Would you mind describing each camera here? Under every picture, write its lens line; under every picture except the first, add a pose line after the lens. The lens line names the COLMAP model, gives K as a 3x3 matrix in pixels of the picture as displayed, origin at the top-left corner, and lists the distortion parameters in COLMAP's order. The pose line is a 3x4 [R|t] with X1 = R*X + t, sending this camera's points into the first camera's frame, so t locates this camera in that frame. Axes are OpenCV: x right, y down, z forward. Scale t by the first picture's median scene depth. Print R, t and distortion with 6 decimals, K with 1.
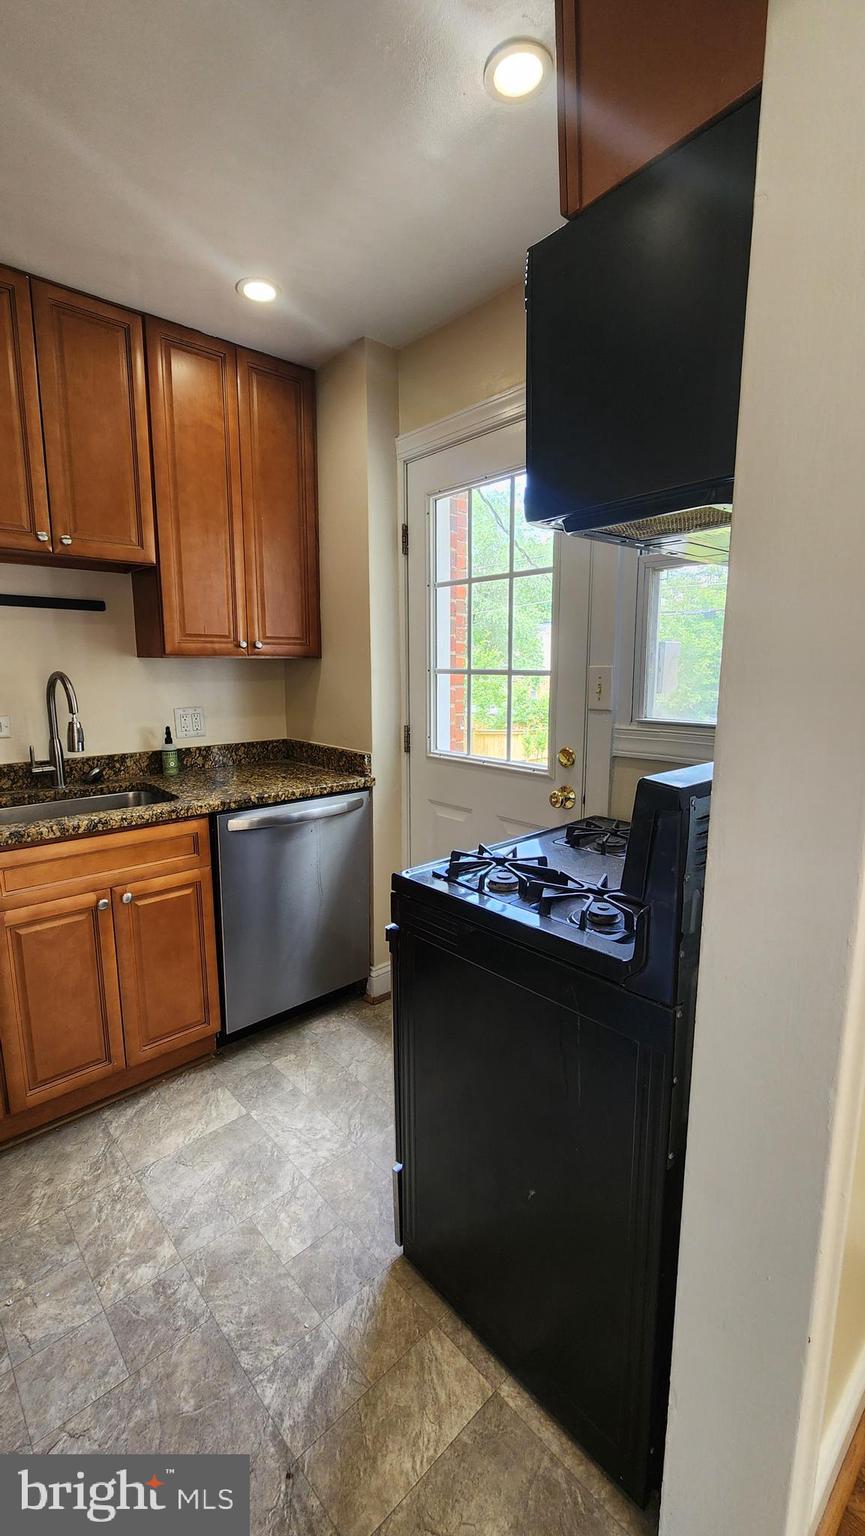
lens RADIAL K [[629.0, 0, 435.3], [0, 629.0, 762.8], [0, 0, 1]] dist [0.000631, -0.003033]
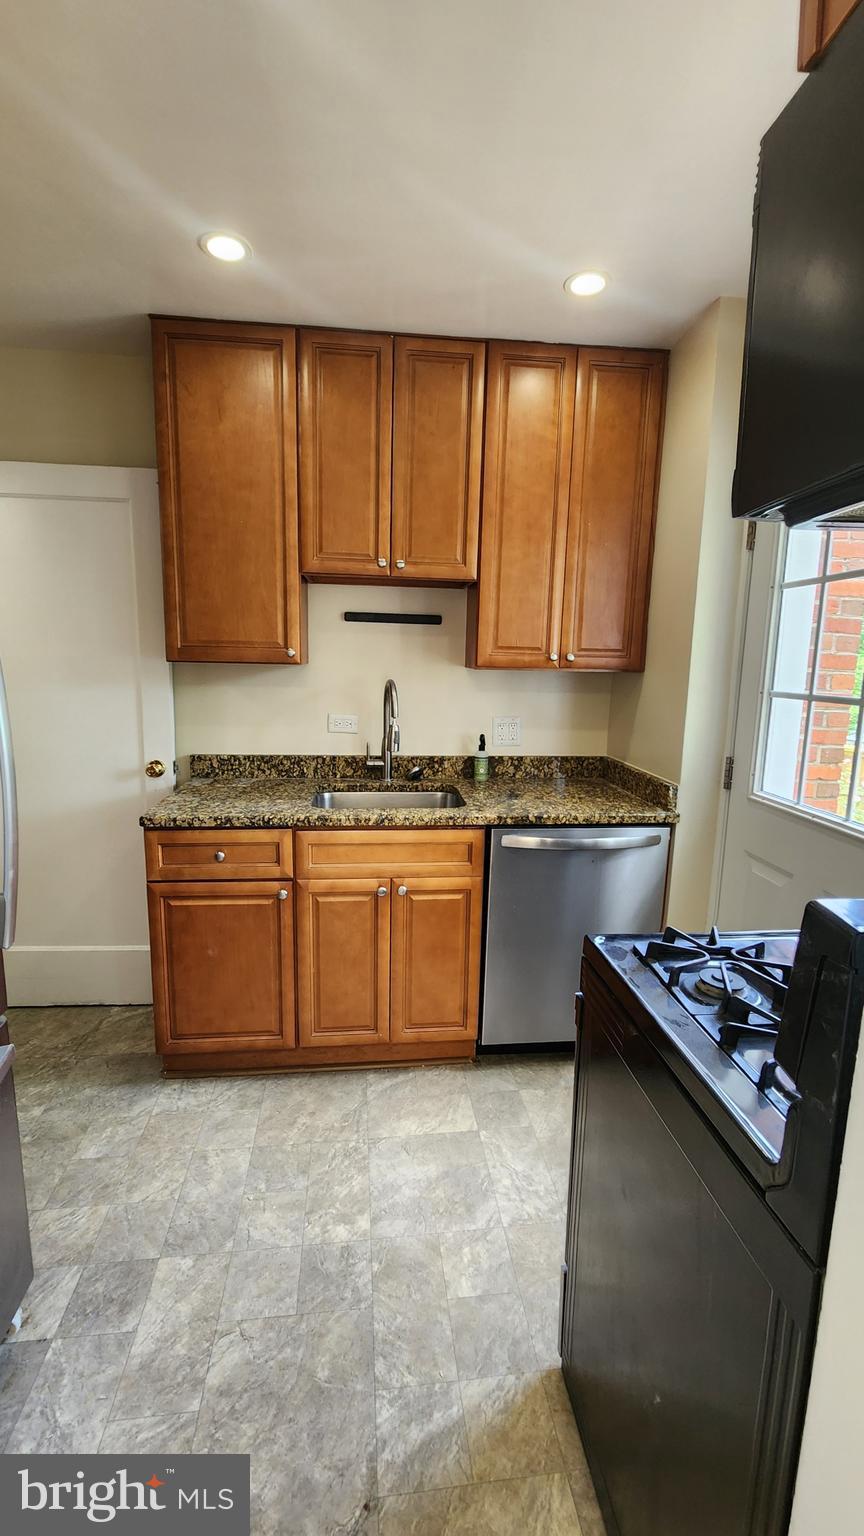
lens RADIAL K [[652.2, 0, 432.9], [0, 652.2, 766.6], [0, 0, 1]] dist [0.000071, -0.001413]
pose [[0.805043, 0.112533, -0.582445, 0.177550], [-0.112654, 0.992977, 0.036144, -0.042892], [0.582422, 0.036517, 0.812066, 0.099710]]
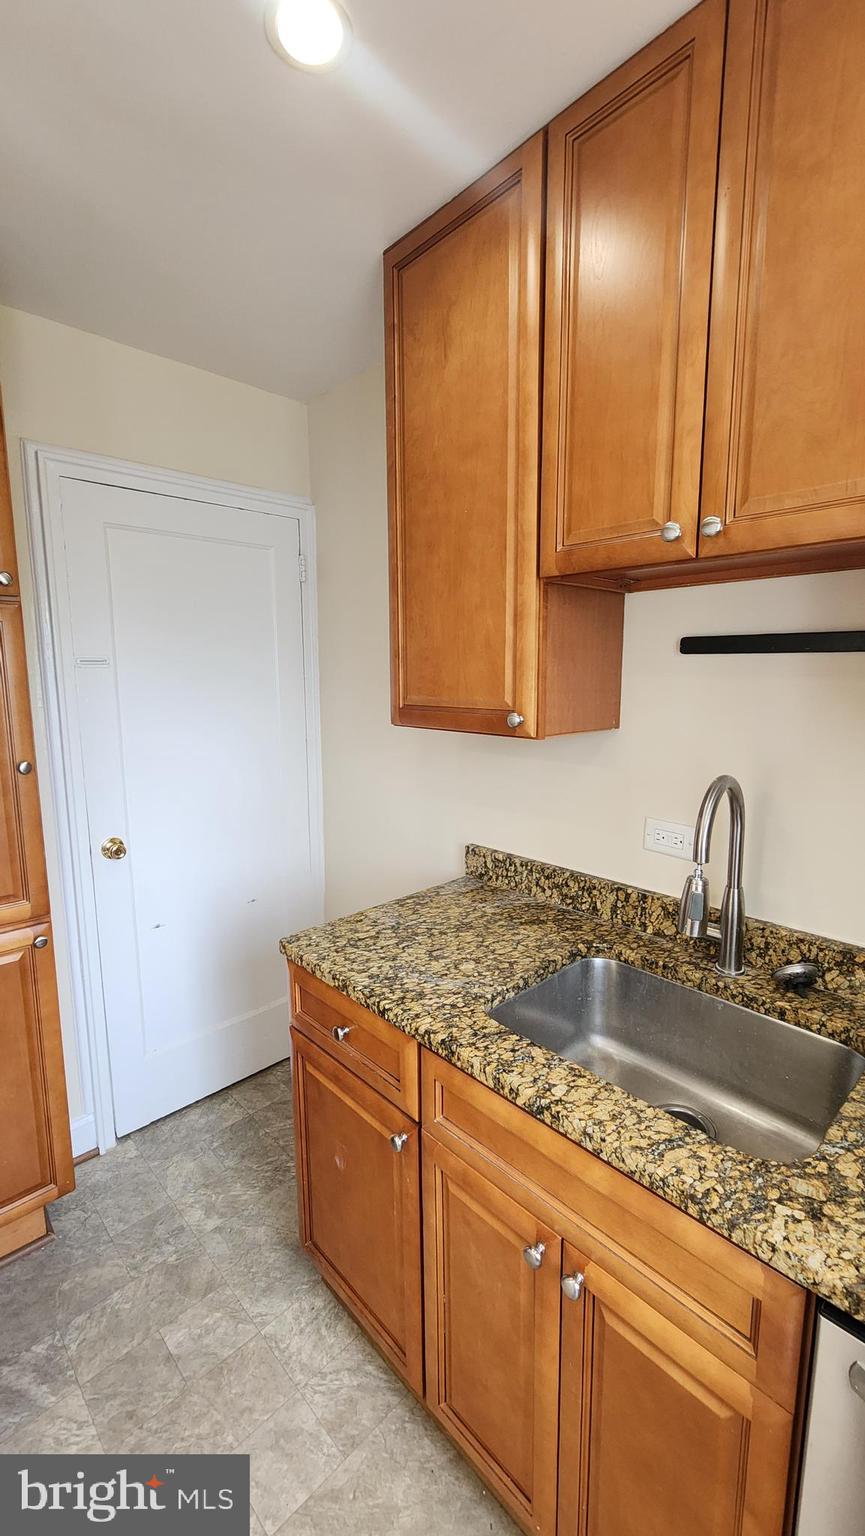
lens RADIAL K [[623.8, 0, 430.5], [0, 623.8, 760.9], [0, 0, 1]] dist [0.000172, 0.000658]
pose [[0.013371, 0.141461, -0.989854, -0.082466], [-0.149767, 0.979058, 0.137895, -0.206628], [0.988631, 0.146404, 0.034277, 0.782478]]
